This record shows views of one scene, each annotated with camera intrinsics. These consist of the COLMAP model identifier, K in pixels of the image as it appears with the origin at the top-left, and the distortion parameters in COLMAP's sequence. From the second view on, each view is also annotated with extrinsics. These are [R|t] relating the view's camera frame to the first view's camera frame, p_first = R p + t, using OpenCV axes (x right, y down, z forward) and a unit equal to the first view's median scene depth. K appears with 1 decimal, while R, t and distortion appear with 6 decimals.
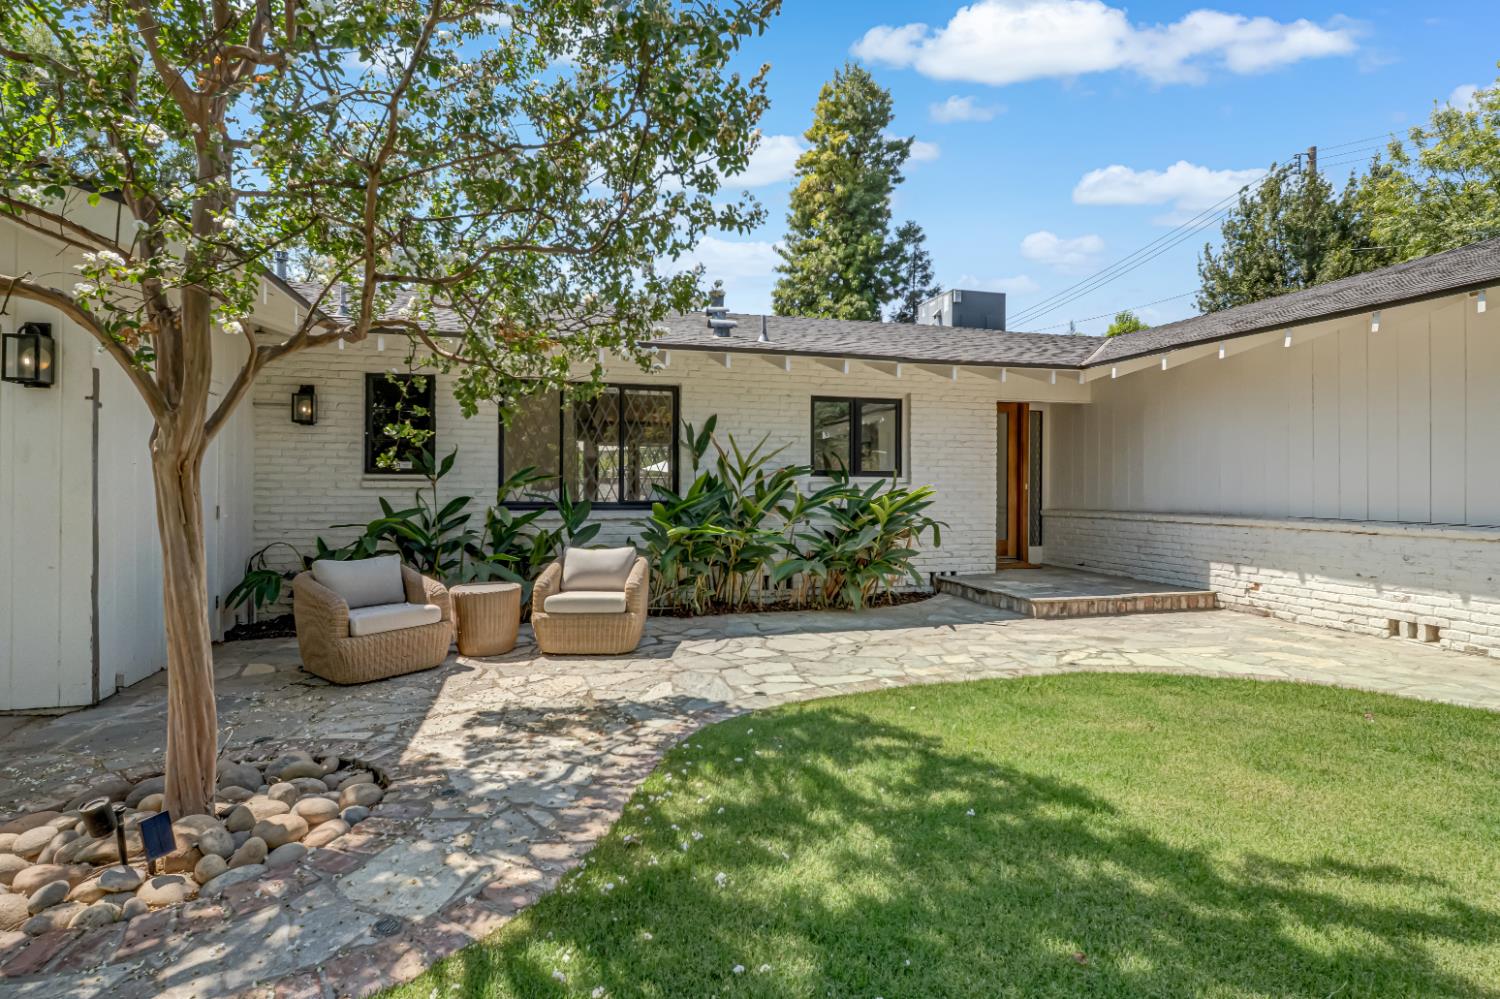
lens RADIAL K [[694.8, 0, 752.7], [0, 694.8, 496.8], [0, 0, 1]] dist [0.007885, -0.006453]
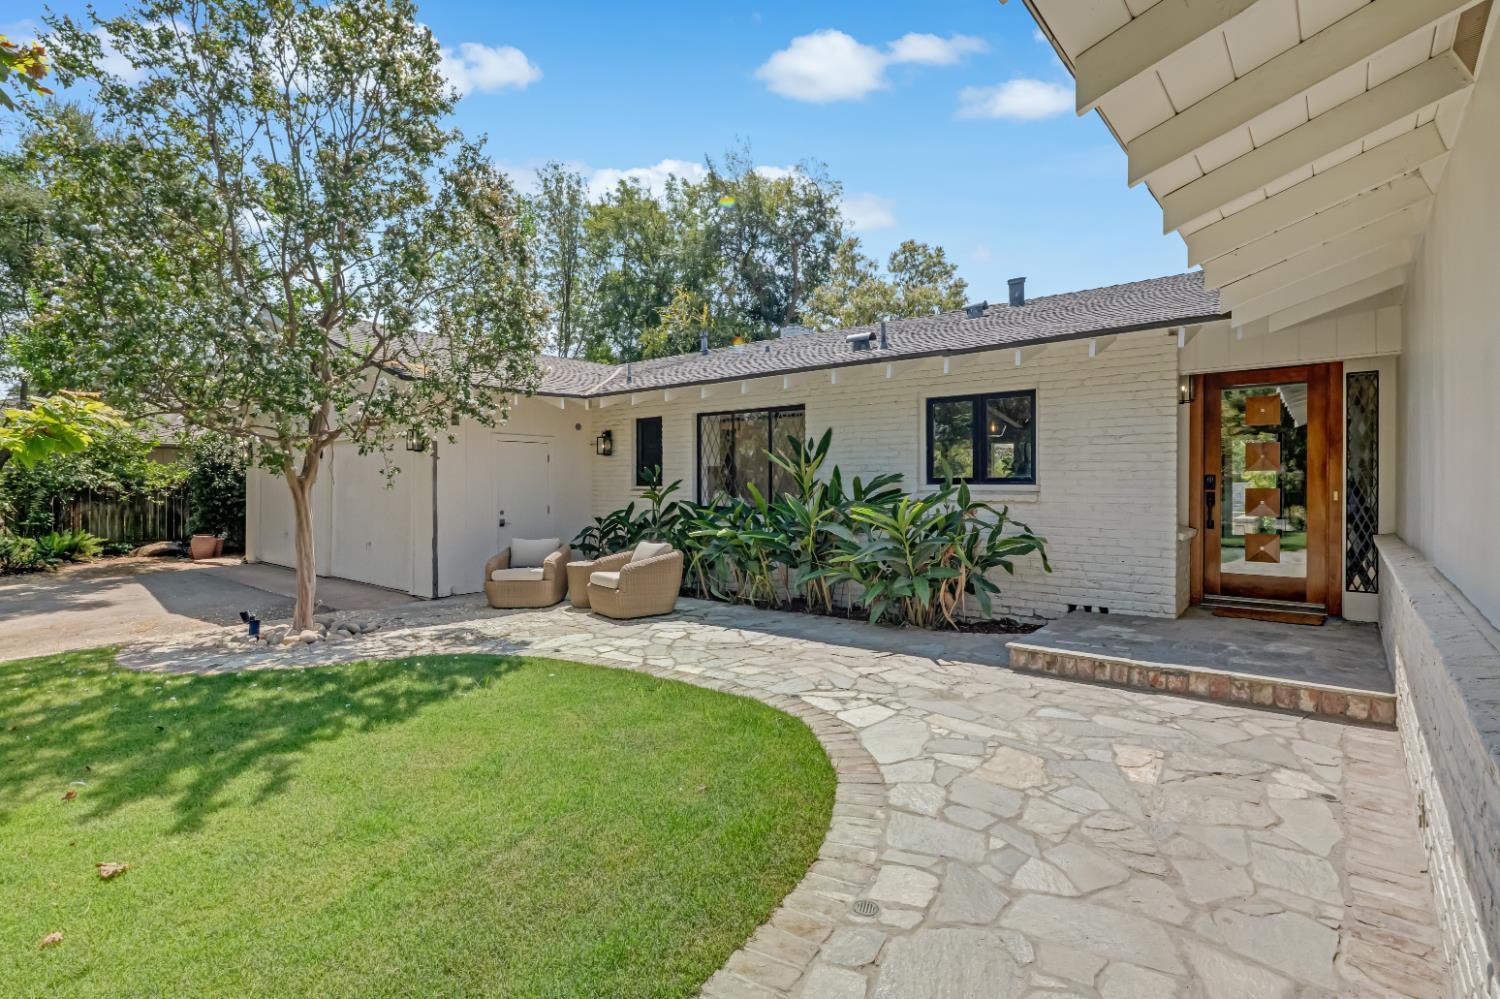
lens RADIAL K [[694.8, 0, 752.7], [0, 694.8, 496.8], [0, 0, 1]] dist [0.007885, -0.006453]
pose [[0.611837, 0.007471, -0.790949, 0.937256], [-0.007668, 0.999964, 0.003514, -0.019763], [0.790947, 0.003915, 0.611872, 0.327646]]
